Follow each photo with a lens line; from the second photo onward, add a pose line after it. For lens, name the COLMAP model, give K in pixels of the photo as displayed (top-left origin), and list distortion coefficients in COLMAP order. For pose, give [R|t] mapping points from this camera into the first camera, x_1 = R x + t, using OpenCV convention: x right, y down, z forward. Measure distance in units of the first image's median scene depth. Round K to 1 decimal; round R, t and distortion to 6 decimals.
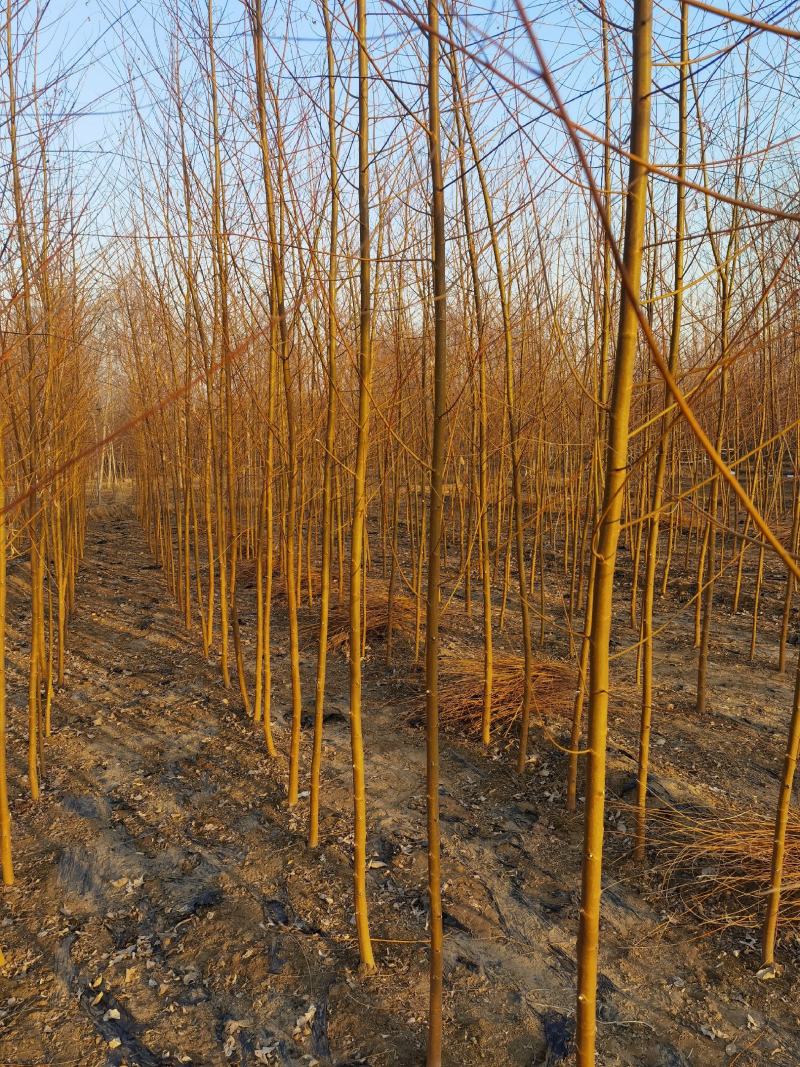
lens RADIAL K [[814.0, 0, 399.0], [0, 814.0, 524.8], [0, 0, 1]] dist [0.113229, -0.002981]
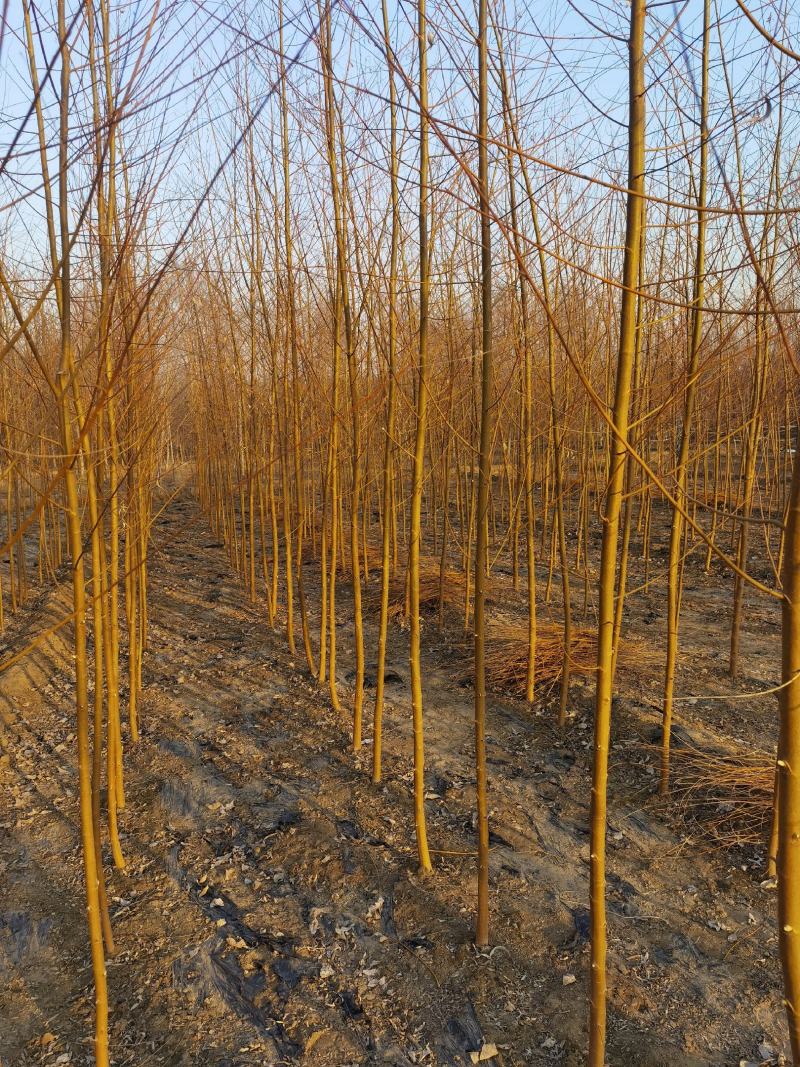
lens RADIAL K [[814.0, 0, 399.9], [0, 814.0, 539.3], [0, 0, 1]] dist [0.113229, -0.002981]
pose [[0.998210, -0.000387, -0.059810, -0.002665], [0.002795, 0.999189, 0.040178, 0.005634], [0.059746, -0.040273, 0.997401, -0.115664]]
